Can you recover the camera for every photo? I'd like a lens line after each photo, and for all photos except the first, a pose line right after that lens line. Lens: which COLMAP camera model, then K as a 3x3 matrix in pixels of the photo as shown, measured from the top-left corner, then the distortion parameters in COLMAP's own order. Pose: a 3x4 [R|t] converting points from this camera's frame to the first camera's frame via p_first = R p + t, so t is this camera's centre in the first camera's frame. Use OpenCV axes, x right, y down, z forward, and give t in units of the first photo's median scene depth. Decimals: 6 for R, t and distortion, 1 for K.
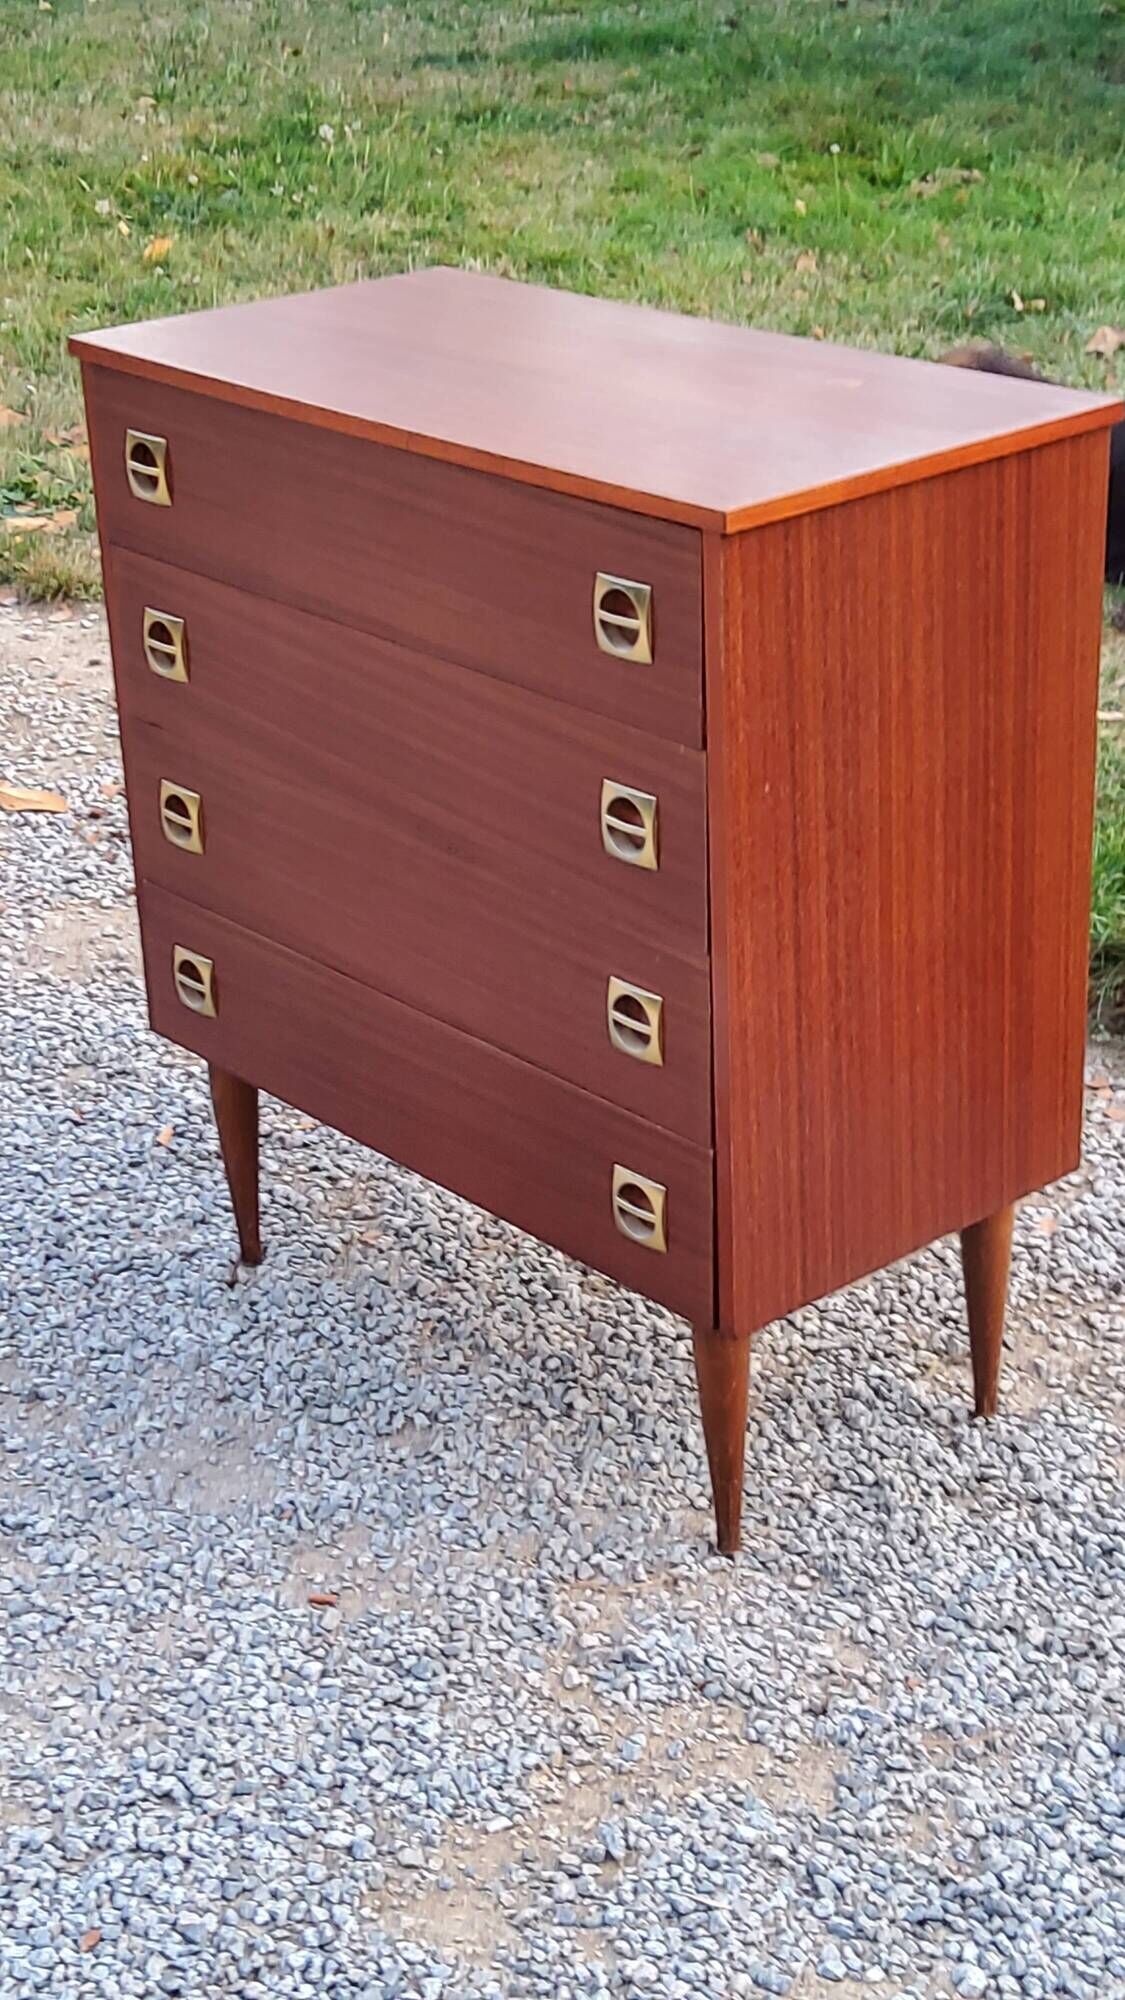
lens RADIAL K [[2980.9, 0, 559.8], [0, 2980.9, 960.2], [0, 0, 1]] dist [0.191375, -0.565814]
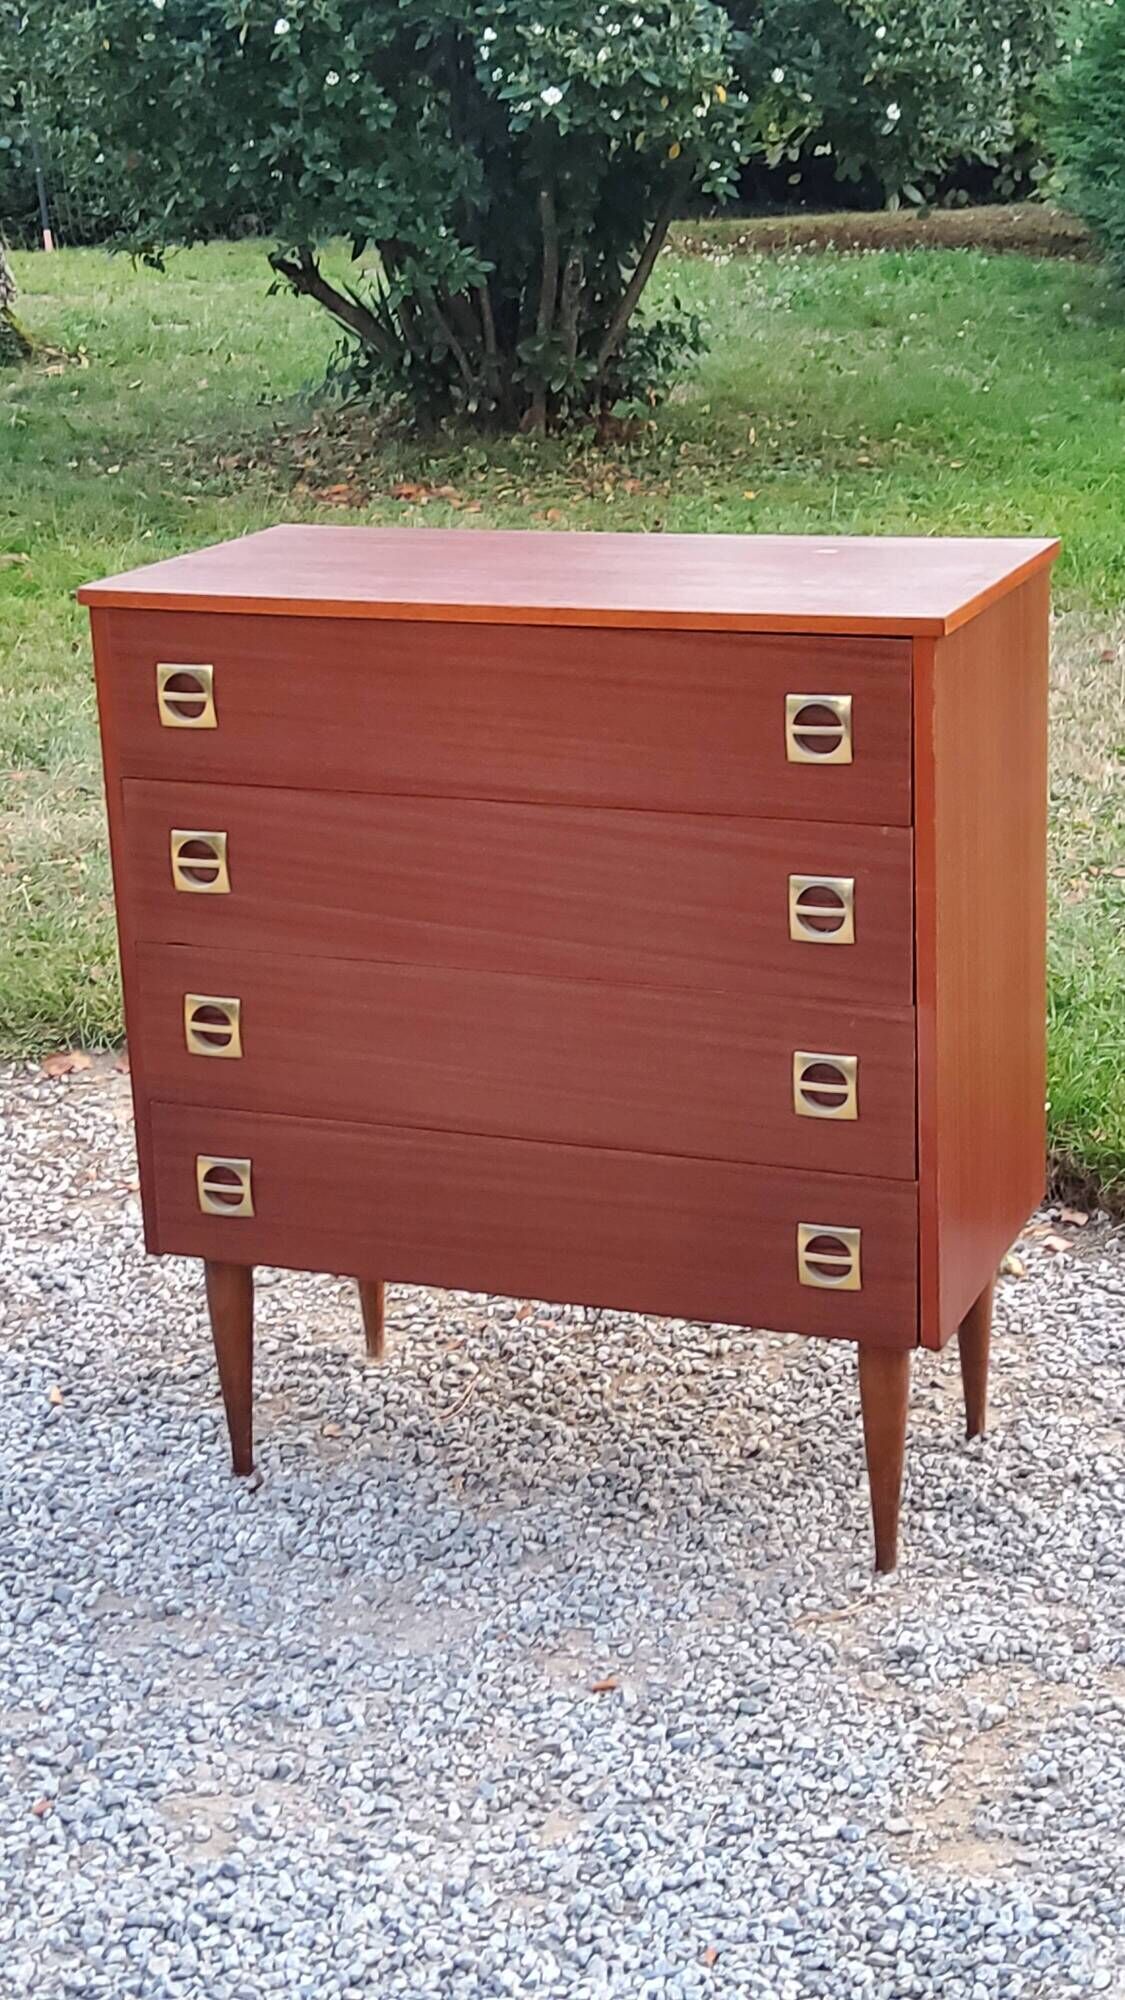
lens RADIAL K [[2966.7, 0, 563.0], [0, 2966.7, 975.0], [0, 0, 1]] dist [0.192108, -0.566086]
pose [[0.891473, -0.130646, 0.433828, -0.504538], [0.190284, 0.976944, -0.096812, 0.063736], [-0.411178, 0.168856, 0.895779, 0.008107]]
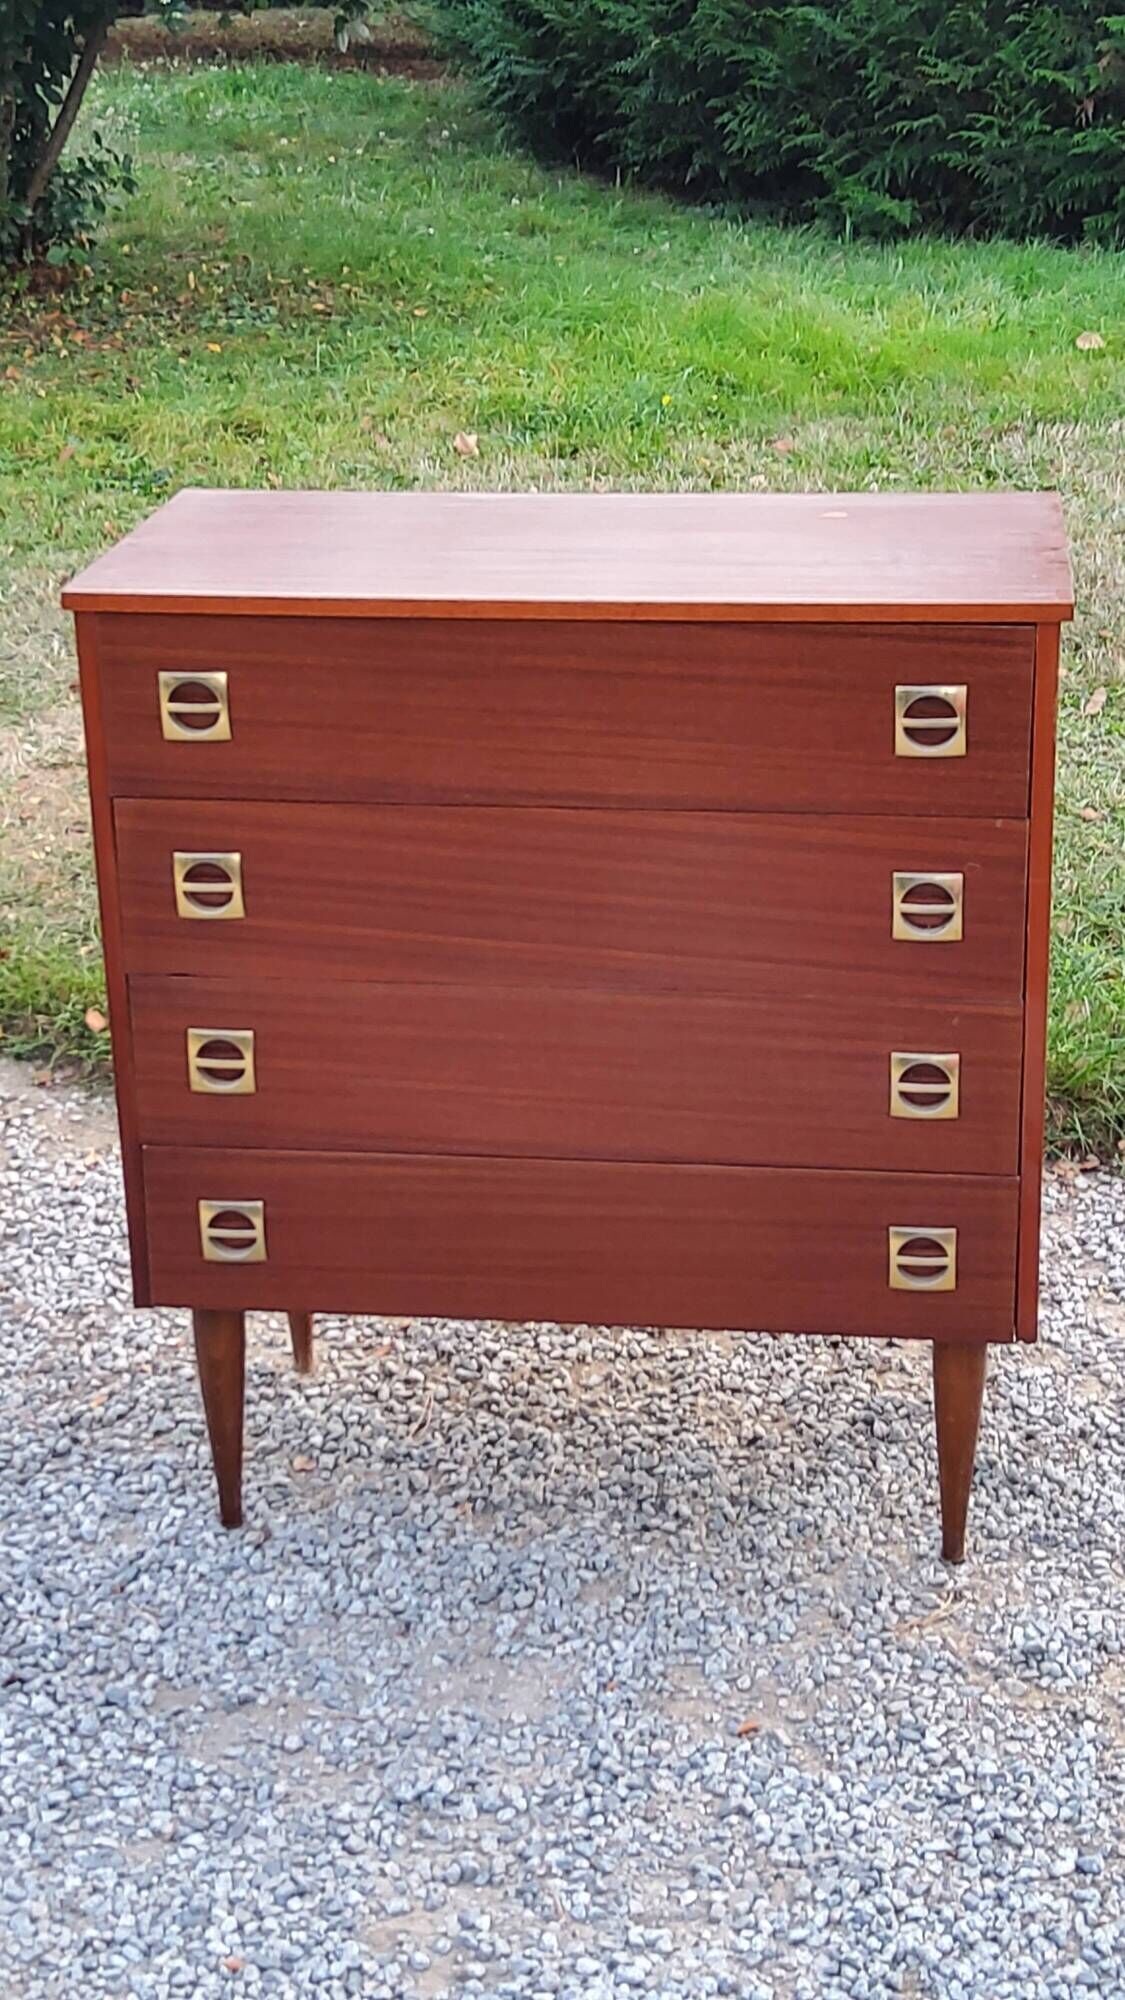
lens RADIAL K [[2969.9, 0, 567.0], [0, 2969.9, 980.5], [0, 0, 1]] dist [0.181684, -0.484126]
pose [[0.747564, -0.221361, 0.626217, -0.686504], [0.265467, 0.963826, 0.023793, -0.071480], [-0.608831, 0.148453, 0.779286, 0.195260]]
